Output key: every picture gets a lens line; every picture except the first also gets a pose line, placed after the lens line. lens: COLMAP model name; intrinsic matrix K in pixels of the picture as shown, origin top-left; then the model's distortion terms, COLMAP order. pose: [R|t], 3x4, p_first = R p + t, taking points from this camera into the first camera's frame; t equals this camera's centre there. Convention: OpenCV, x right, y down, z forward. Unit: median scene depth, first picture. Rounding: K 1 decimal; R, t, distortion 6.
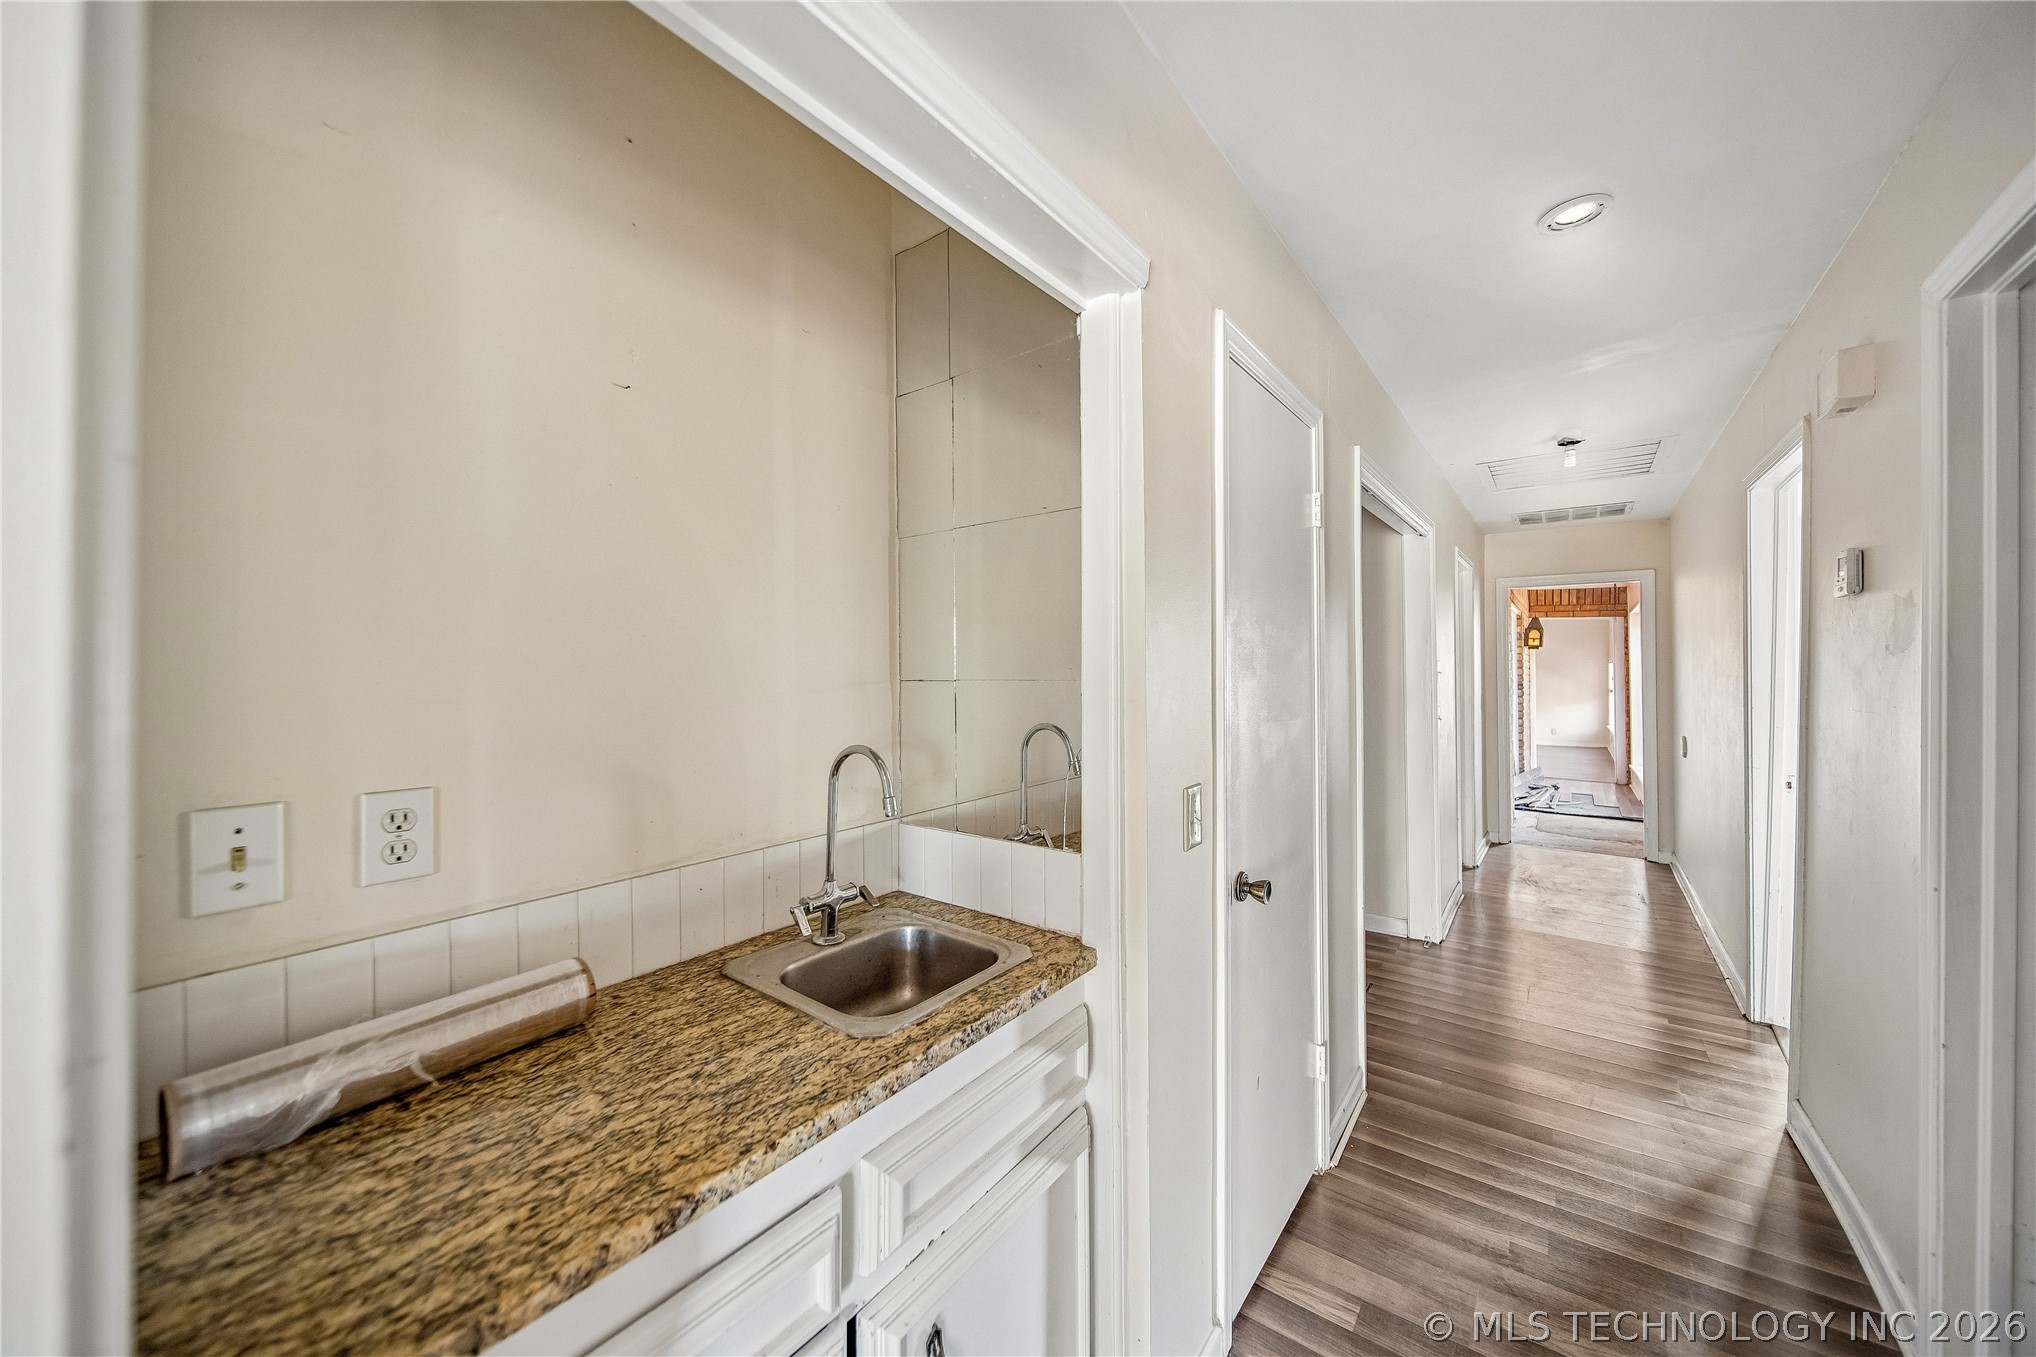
lens RADIAL K [[727.6, 0, 1014.9], [0, 727.6, 675.1], [0, 0, 1]] dist [-0.000522, -0.000444]
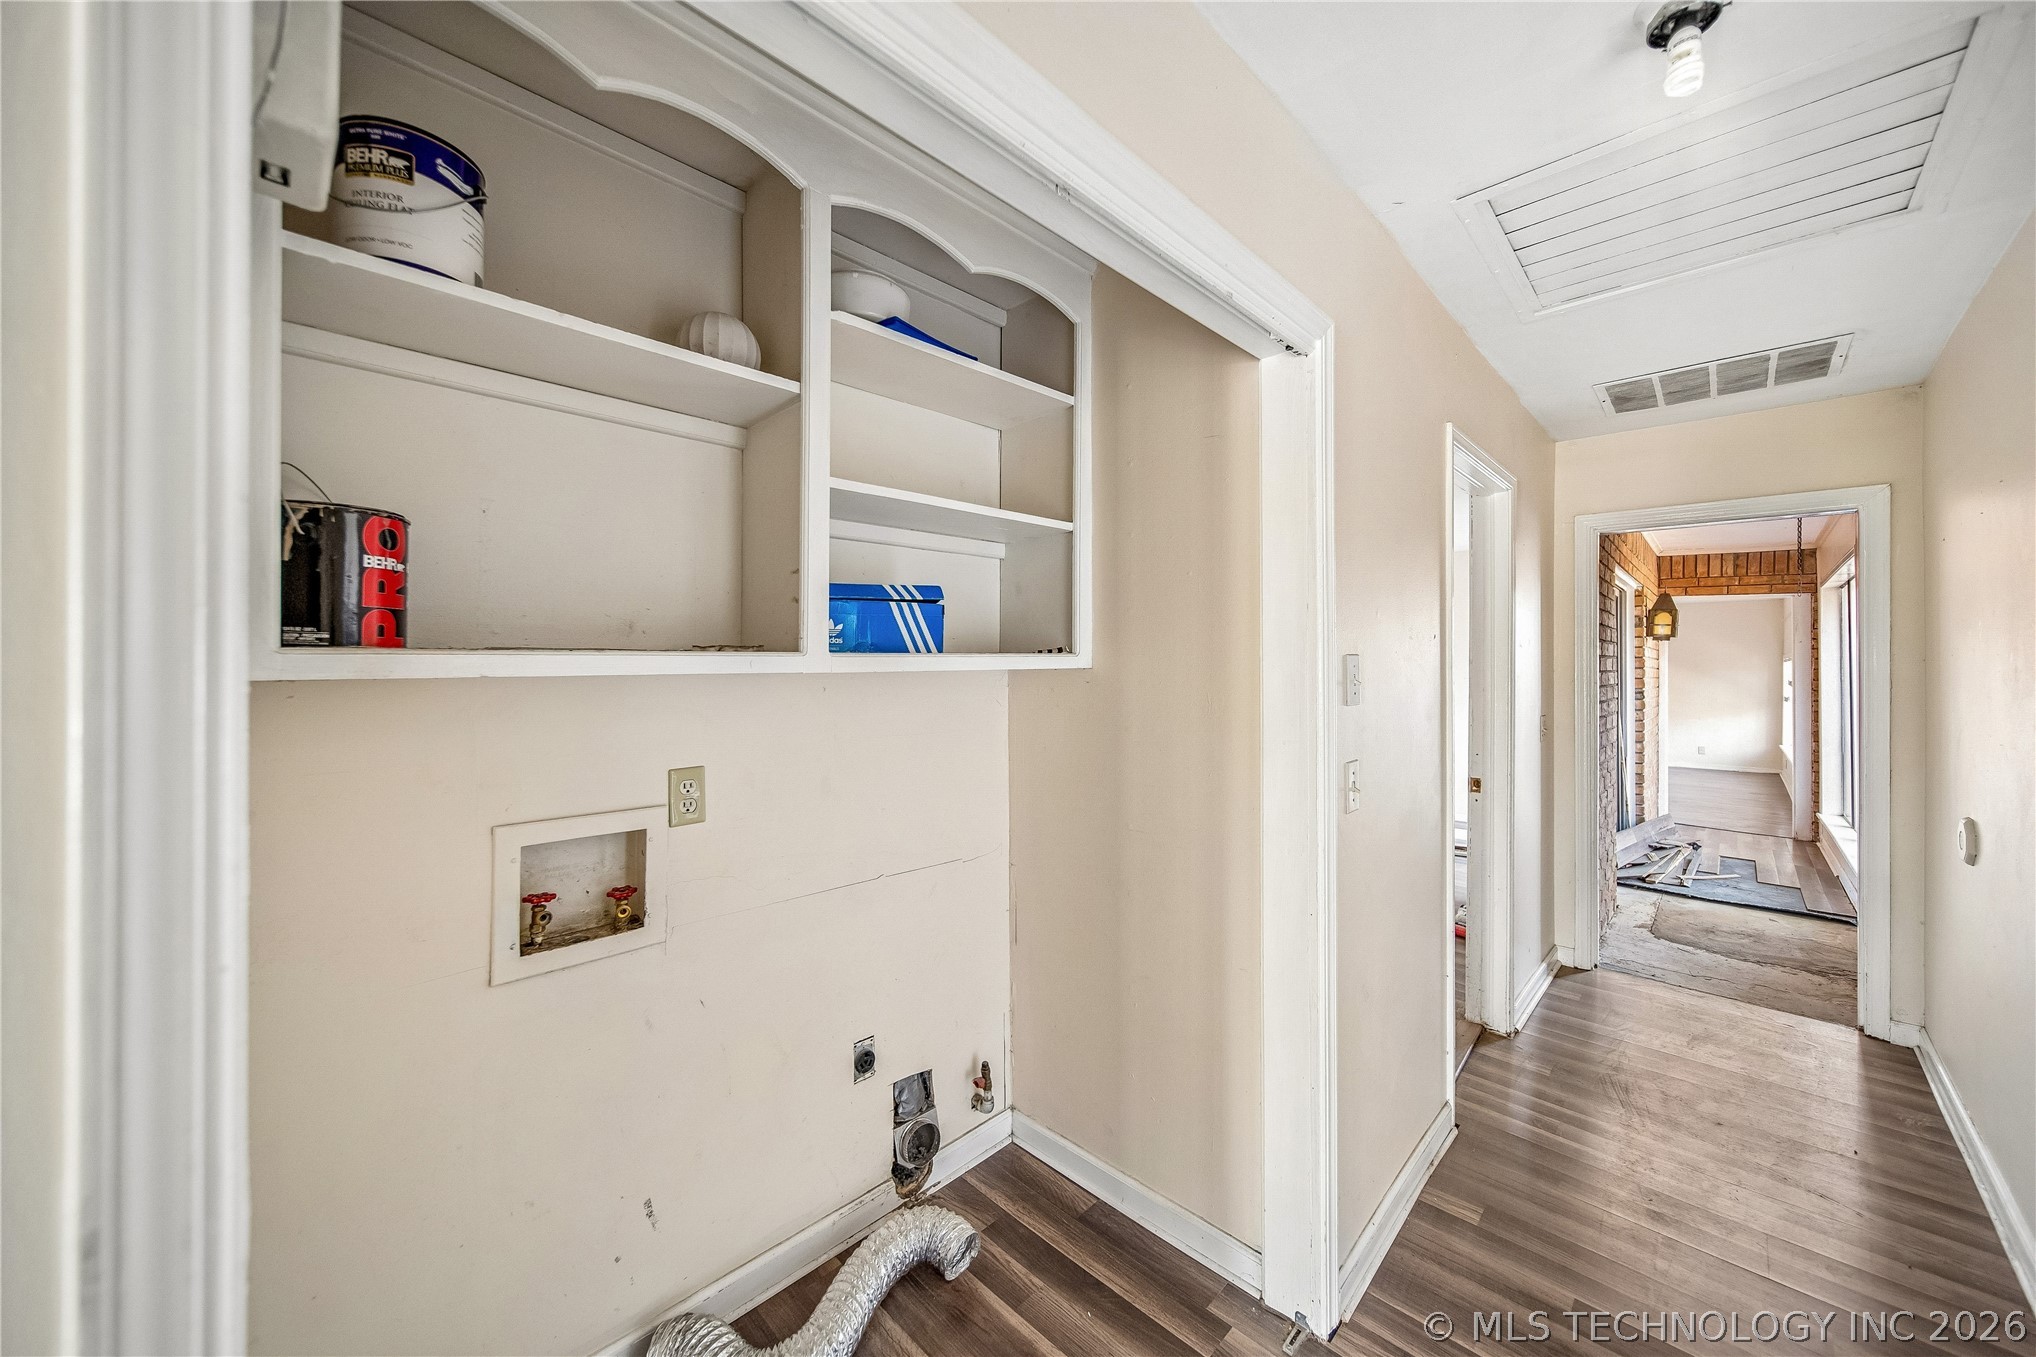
lens RADIAL K [[727.6, 0, 1022.4], [0, 727.6, 673.1], [0, 0, 1]] dist [-0.000522, -0.000444]
pose [[0.992554, 0.009050, -0.121465, 0.203614], [-0.008326, 0.999944, 0.006470, -0.004503], [0.121517, -0.005411, 0.992575, 0.253916]]
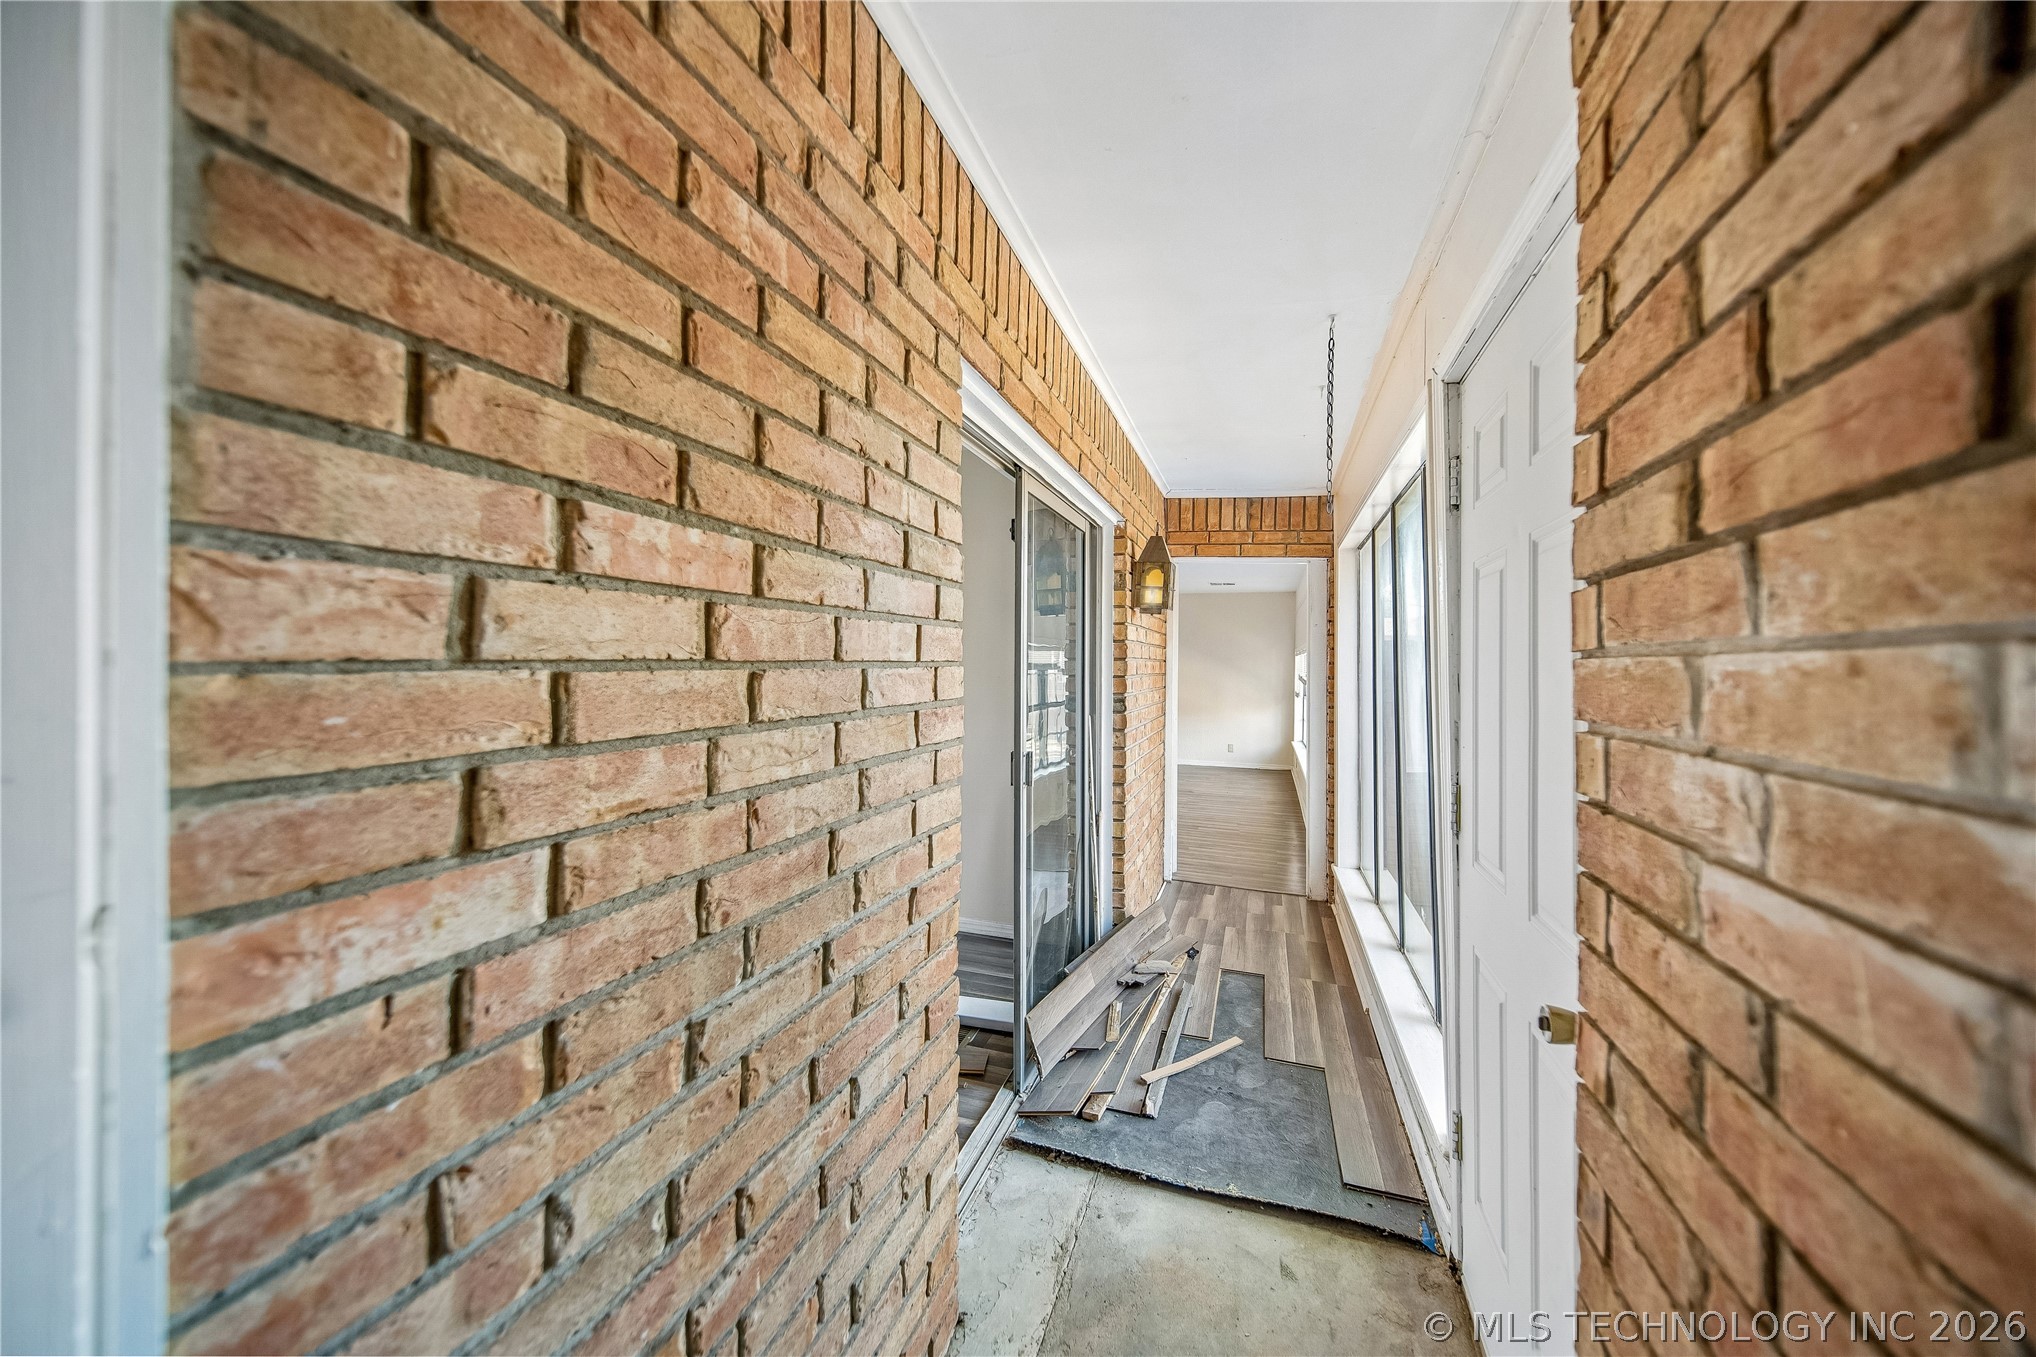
lens RADIAL K [[727.6, 0, 1019.0], [0, 727.6, 662.9], [0, 0, 1]] dist [-0.000522, -0.000444]
pose [[0.946647, 0.015672, 0.321890, 0.510531], [-0.016980, 0.999855, 0.001255, -0.007150], [-0.321824, -0.006653, 0.946776, 0.635191]]
